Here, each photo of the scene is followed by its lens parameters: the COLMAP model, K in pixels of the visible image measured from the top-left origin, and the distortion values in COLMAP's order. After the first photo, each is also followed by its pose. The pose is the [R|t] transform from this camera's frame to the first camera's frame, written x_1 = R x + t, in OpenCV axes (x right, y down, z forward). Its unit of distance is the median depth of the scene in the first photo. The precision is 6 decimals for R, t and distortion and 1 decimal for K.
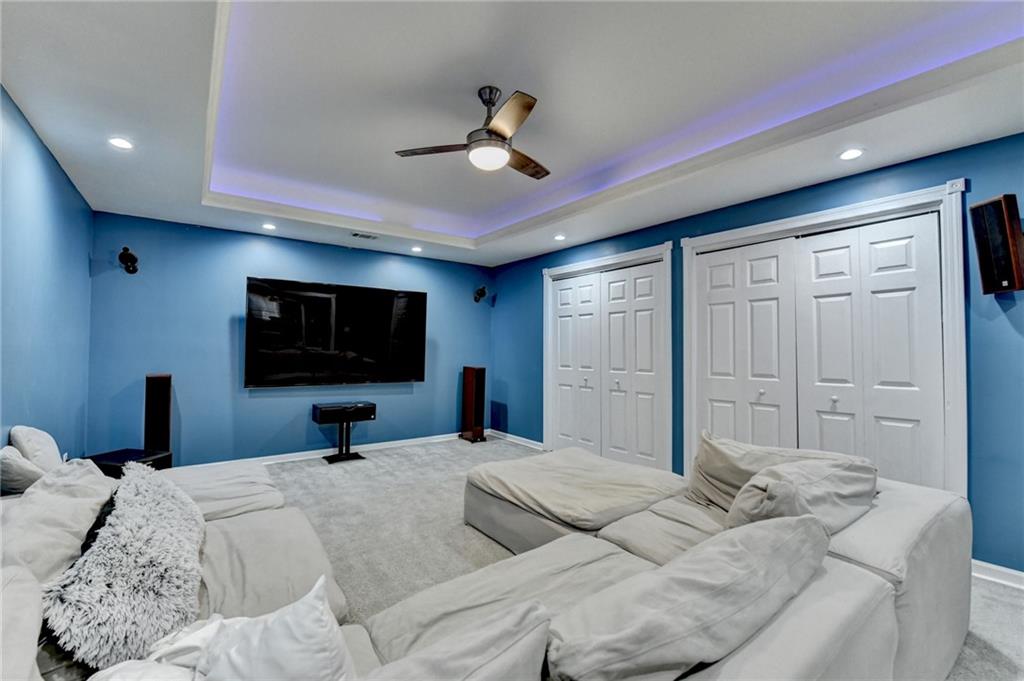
lens RADIAL K [[428.4, 0, 480.5], [0, 428.4, 322.8], [0, 0, 1]] dist [0.000124, 0.000084]
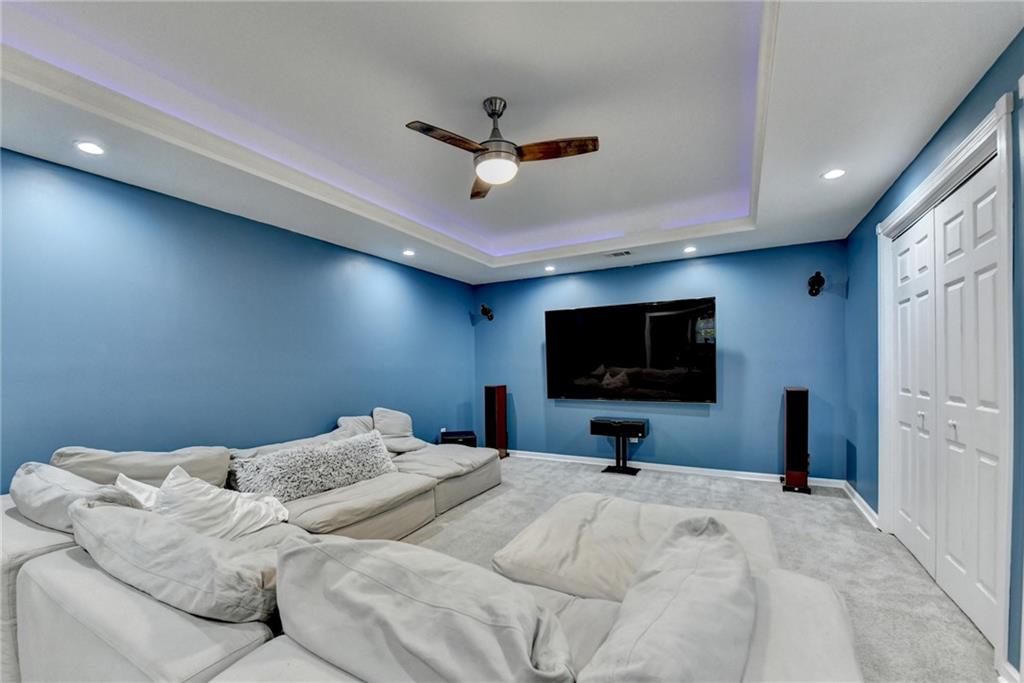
lens RADIAL K [[420.1, 0, 513.5], [0, 420.1, 357.9], [0, 0, 1]] dist [-0.002396, -0.005394]
pose [[0.445901, -0.035818, -0.894366, 0.486315], [0.073026, 0.997324, -0.003533, 0.025446], [0.892099, -0.063737, 0.447323, 0.321711]]
